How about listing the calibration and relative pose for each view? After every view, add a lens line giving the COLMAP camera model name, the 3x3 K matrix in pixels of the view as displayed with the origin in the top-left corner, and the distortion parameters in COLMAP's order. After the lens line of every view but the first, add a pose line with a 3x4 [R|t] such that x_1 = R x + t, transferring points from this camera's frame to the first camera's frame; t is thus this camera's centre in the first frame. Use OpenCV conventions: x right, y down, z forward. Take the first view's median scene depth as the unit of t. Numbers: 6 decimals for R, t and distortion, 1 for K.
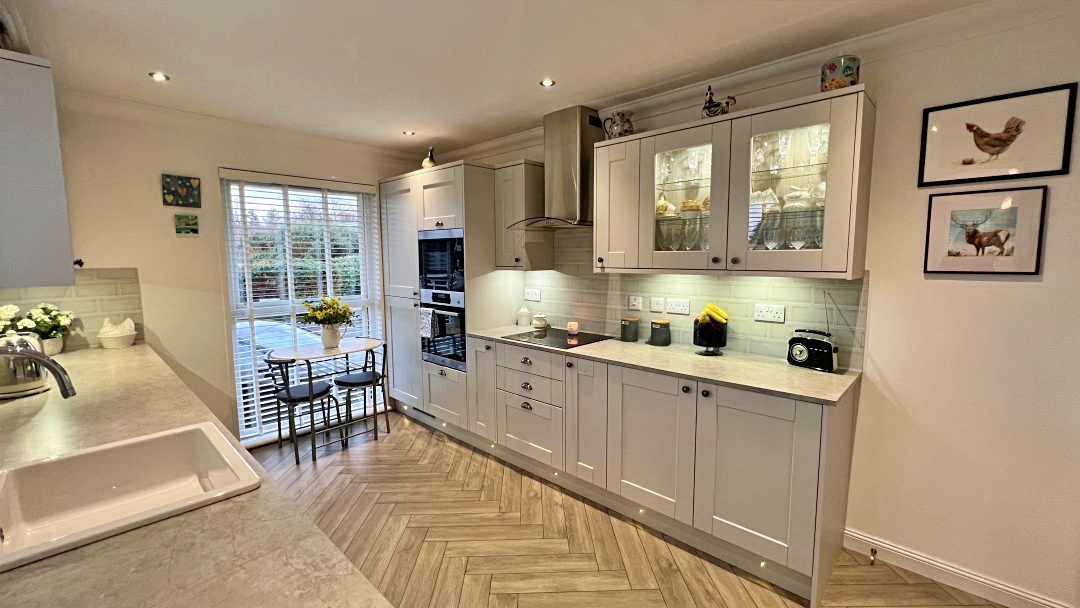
lens RADIAL K [[435.2, 0, 537.3], [0, 435.2, 305.5], [0, 0, 1]] dist [-0.003155, -0.000511]
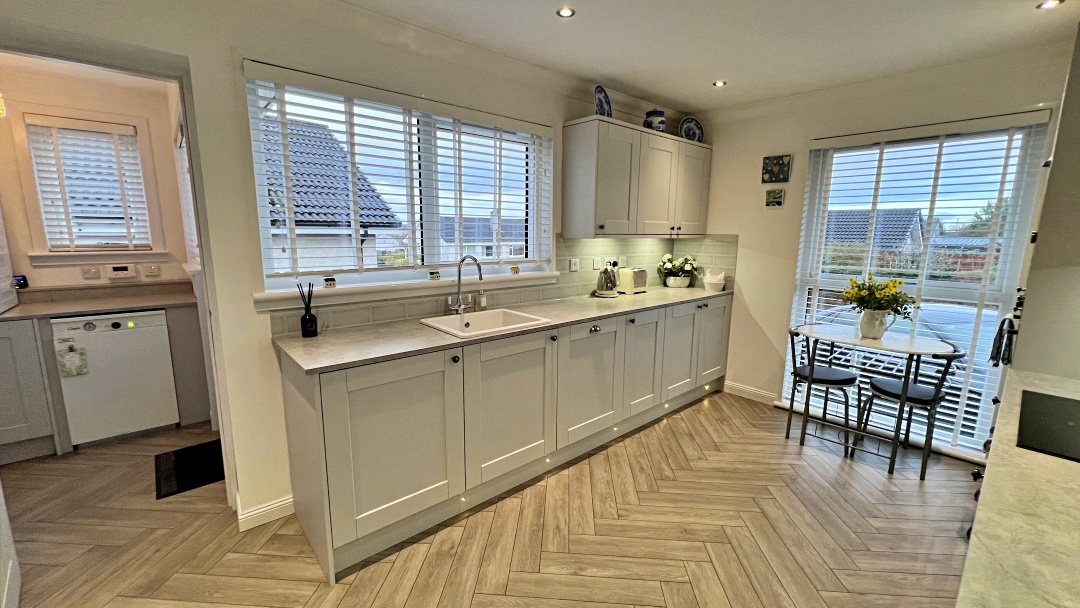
lens RADIAL K [[435.2, 0, 543.4], [0, 435.2, 299.3], [0, 0, 1]] dist [-0.003155, -0.000511]
pose [[-0.083393, 0.158421, -0.983844, 0.440139], [-0.118085, 0.978756, 0.167611, -0.045081], [0.989496, 0.130154, -0.062914, 0.513233]]
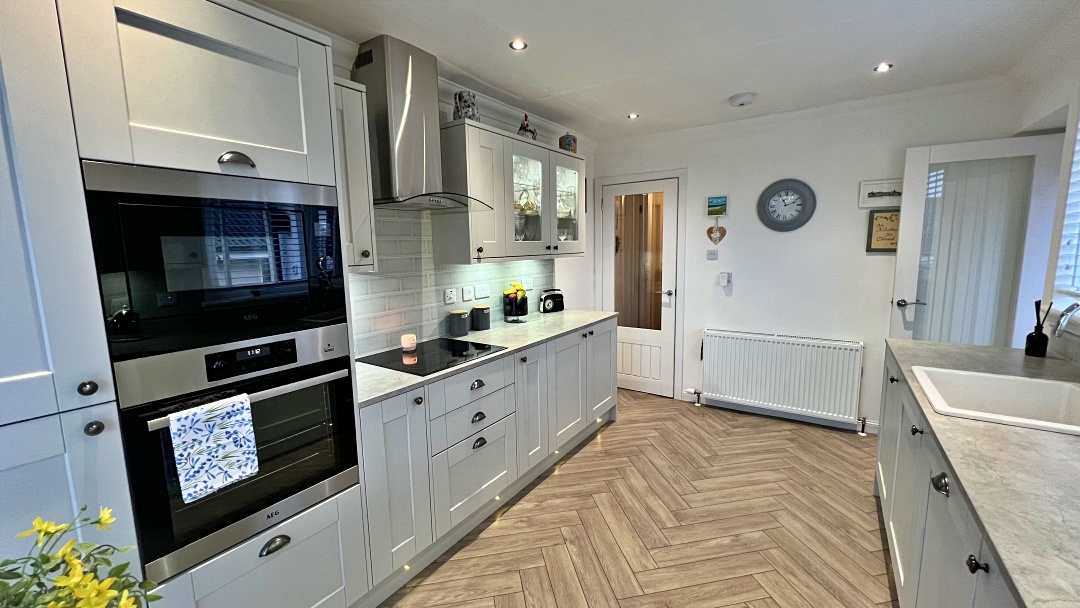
lens RADIAL K [[435.2, 0, 534.9], [0, 435.2, 305.5], [0, 0, 1]] dist [-0.003155, -0.000511]
pose [[-0.156049, -0.130978, 0.979027, -0.738275], [0.126805, 0.980311, 0.151362, -0.105758], [-0.979576, 0.147765, -0.136368, 0.952900]]
